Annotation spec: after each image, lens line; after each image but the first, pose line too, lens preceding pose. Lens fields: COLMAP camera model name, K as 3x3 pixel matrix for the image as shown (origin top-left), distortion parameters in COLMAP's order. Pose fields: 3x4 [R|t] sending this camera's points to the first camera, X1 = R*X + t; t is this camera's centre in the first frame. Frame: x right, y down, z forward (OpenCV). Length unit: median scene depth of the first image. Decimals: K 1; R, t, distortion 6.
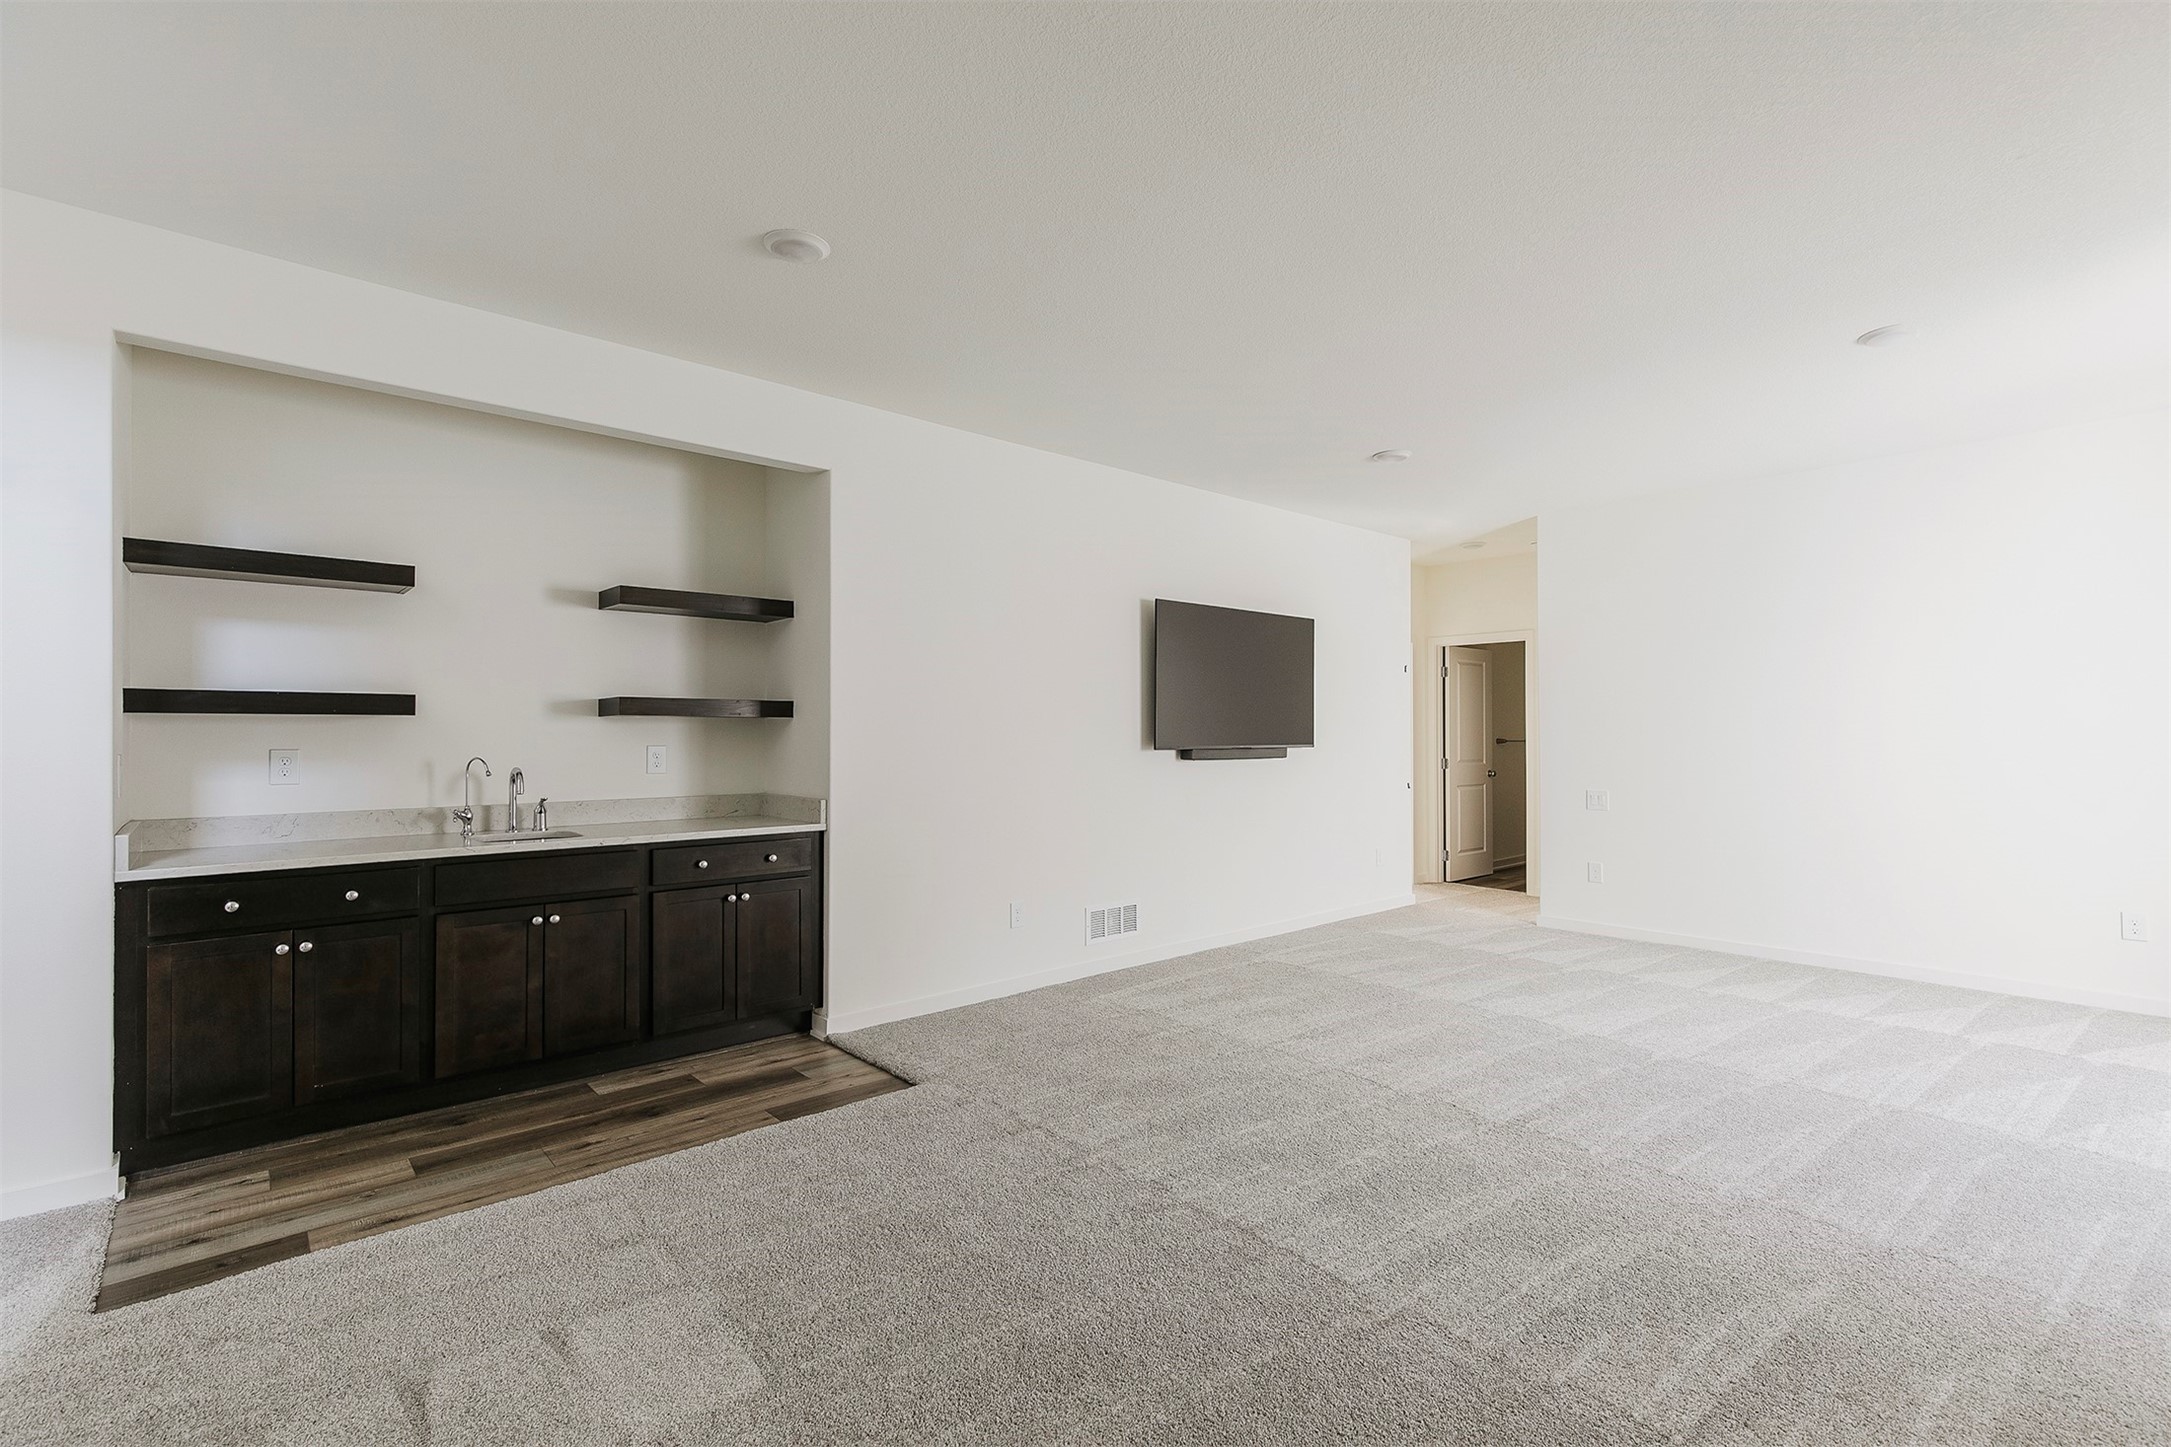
lens RADIAL K [[950.2, 0, 1085.5], [0, 950.2, 723.5], [0, 0, 1]] dist [0.000027, -0.000003]
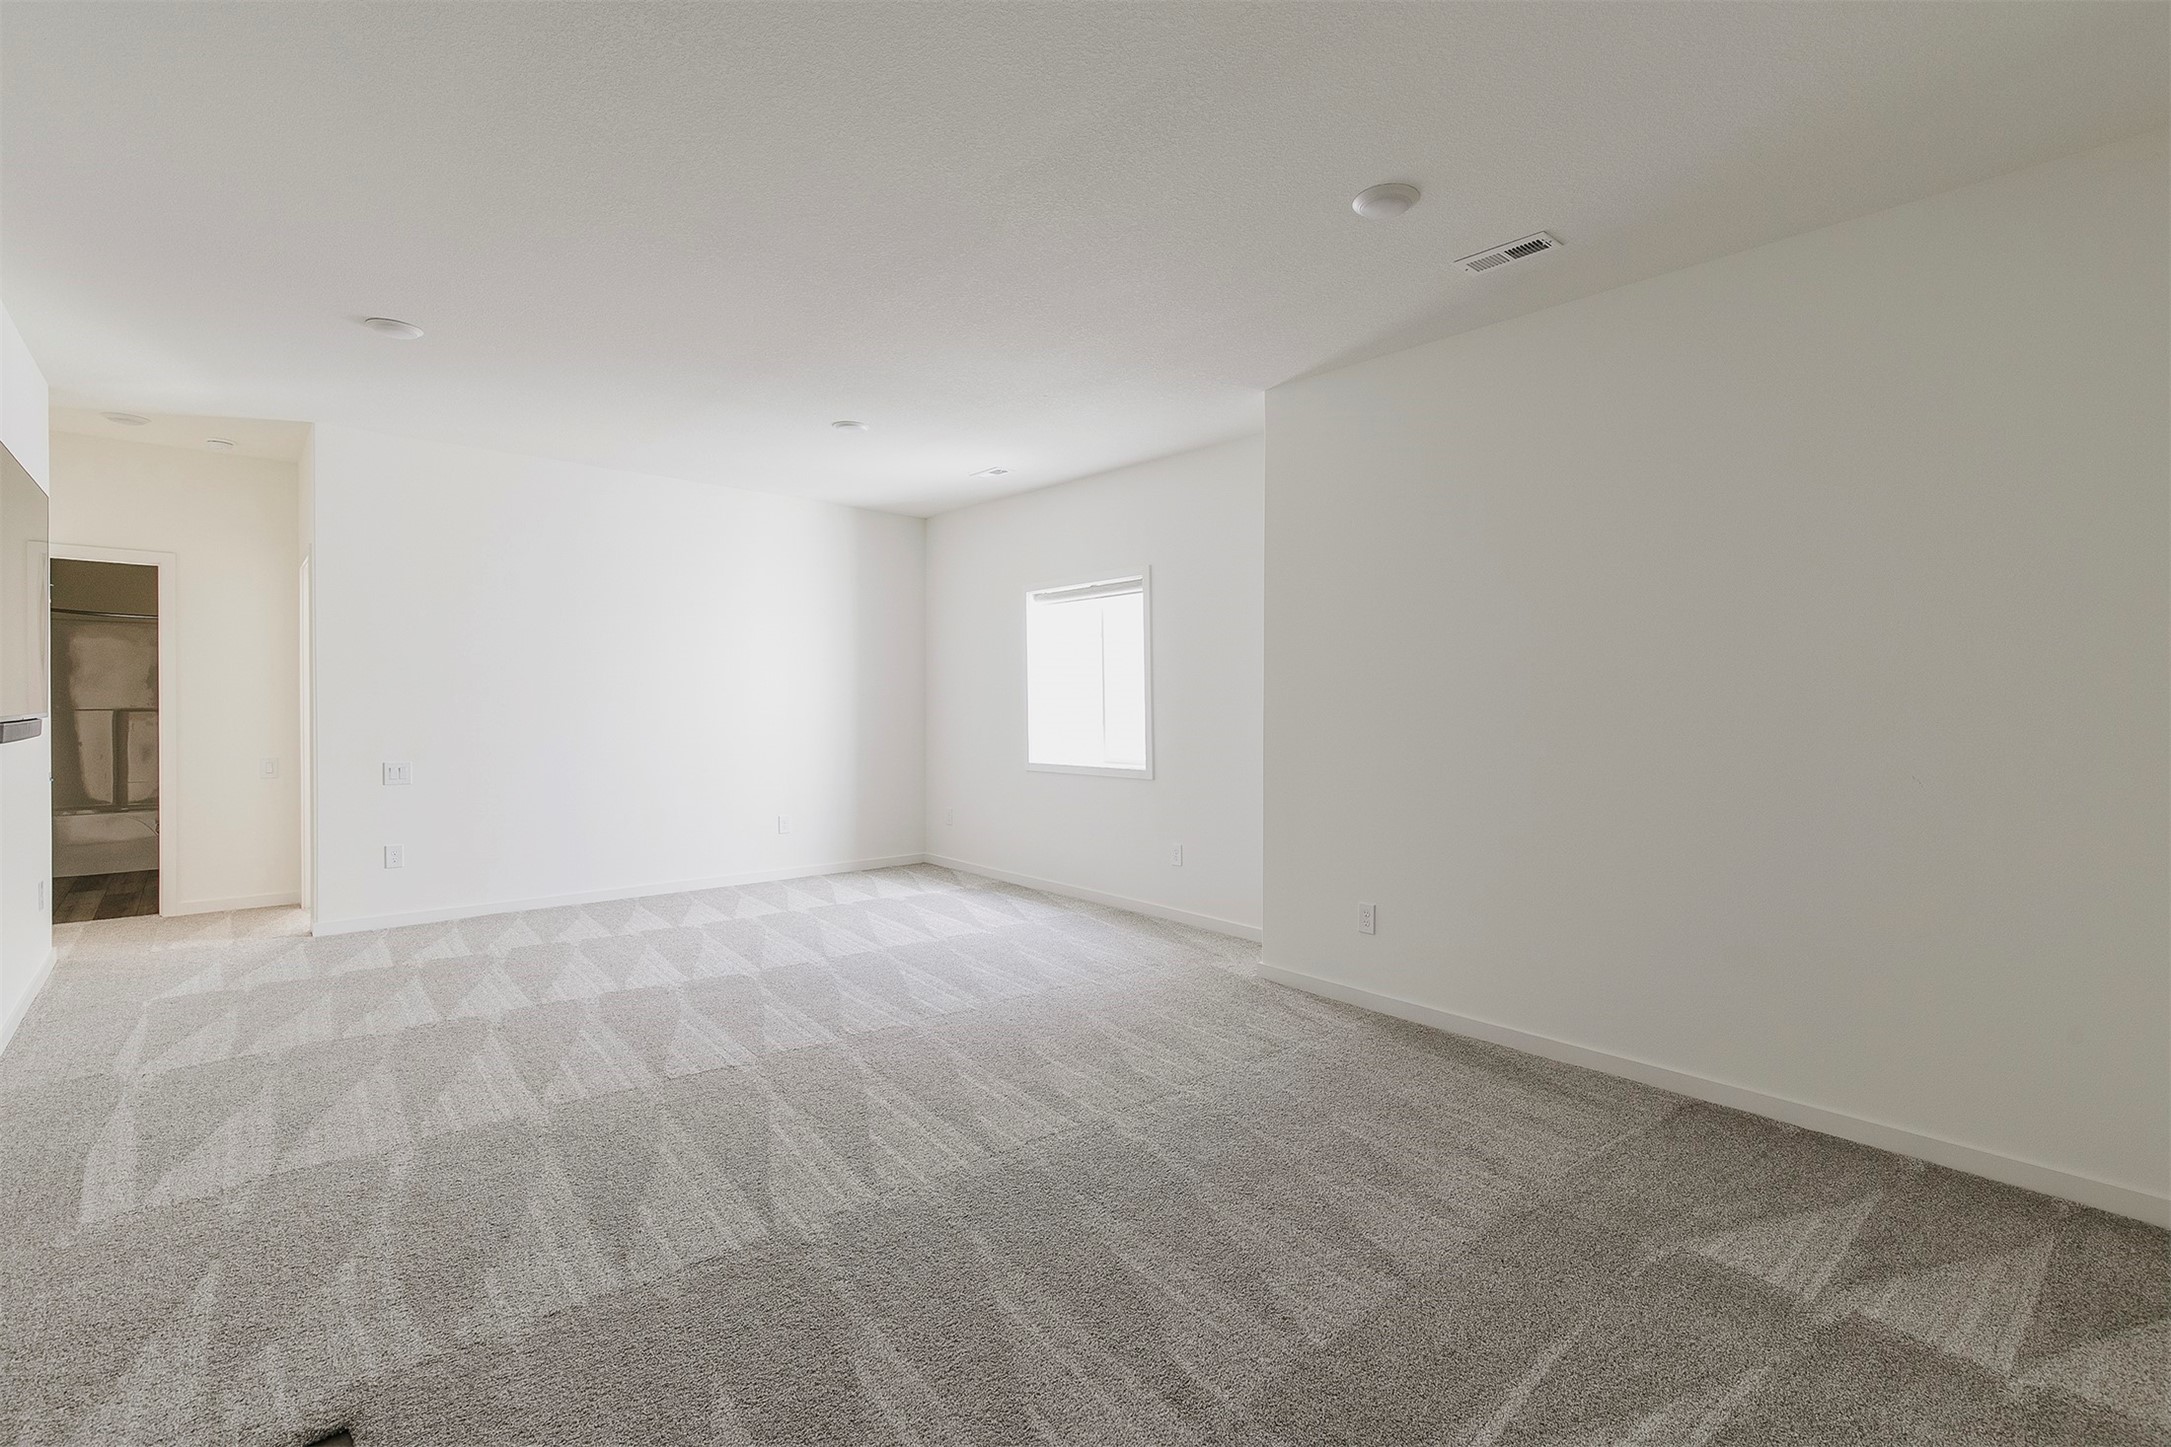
lens RADIAL K [[950.2, 0, 1085.5], [0, 950.2, 723.5], [0, 0, 1]] dist [0.000027, -0.000003]
pose [[-0.029708, -0.002261, 0.999556, -0.532651], [-0.020510, 0.999788, 0.001652, 0.029475], [-0.999348, -0.020452, -0.029748, 0.582260]]
